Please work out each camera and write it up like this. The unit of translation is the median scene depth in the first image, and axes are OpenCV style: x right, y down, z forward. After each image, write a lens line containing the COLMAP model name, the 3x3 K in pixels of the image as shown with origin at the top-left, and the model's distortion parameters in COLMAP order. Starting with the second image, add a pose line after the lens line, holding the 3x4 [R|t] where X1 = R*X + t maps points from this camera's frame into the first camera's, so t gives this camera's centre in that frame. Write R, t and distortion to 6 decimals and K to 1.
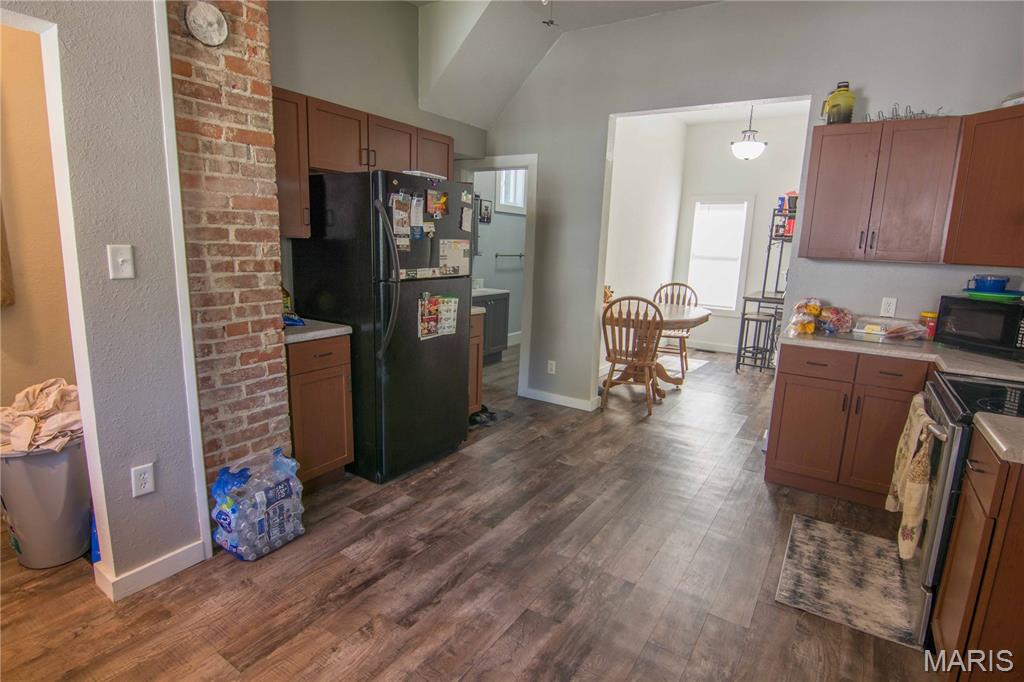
lens RADIAL K [[520.0, 0, 512.0], [0, 520.0, 341.0], [0, 0, 1]] dist [-0.017626, -0.001759]
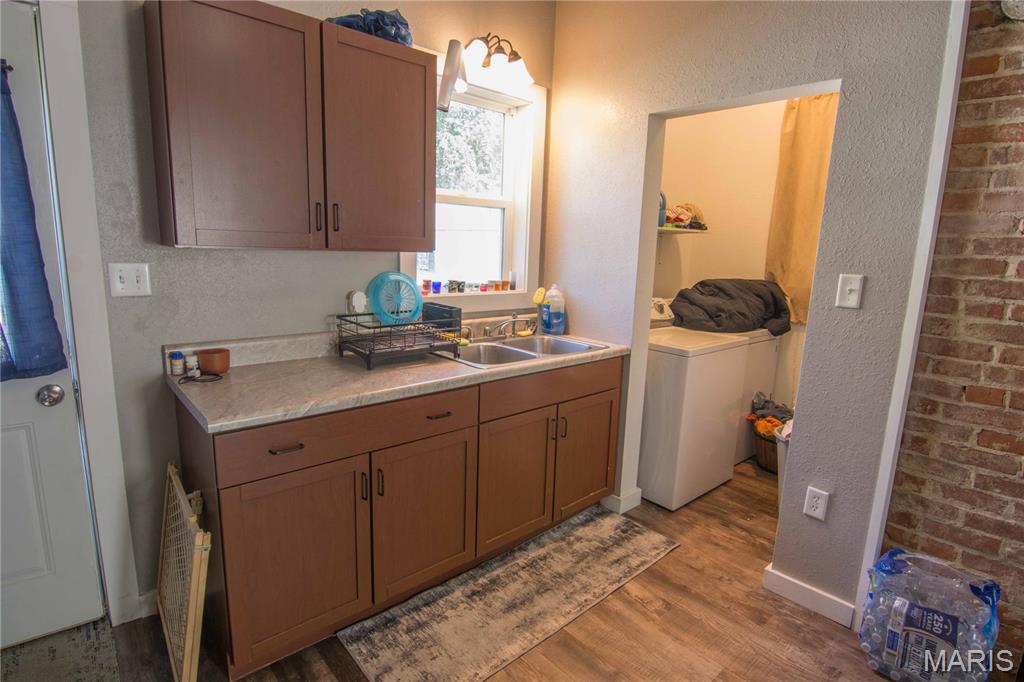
lens RADIAL K [[520.0, 0, 512.0], [0, 520.0, 341.0], [0, 0, 1]] dist [-0.017626, -0.001759]
pose [[-0.252826, 0.131733, -0.958502, 0.342265], [-0.224943, 0.955536, 0.190659, -0.088697], [0.940999, 0.263812, -0.211952, 0.523772]]
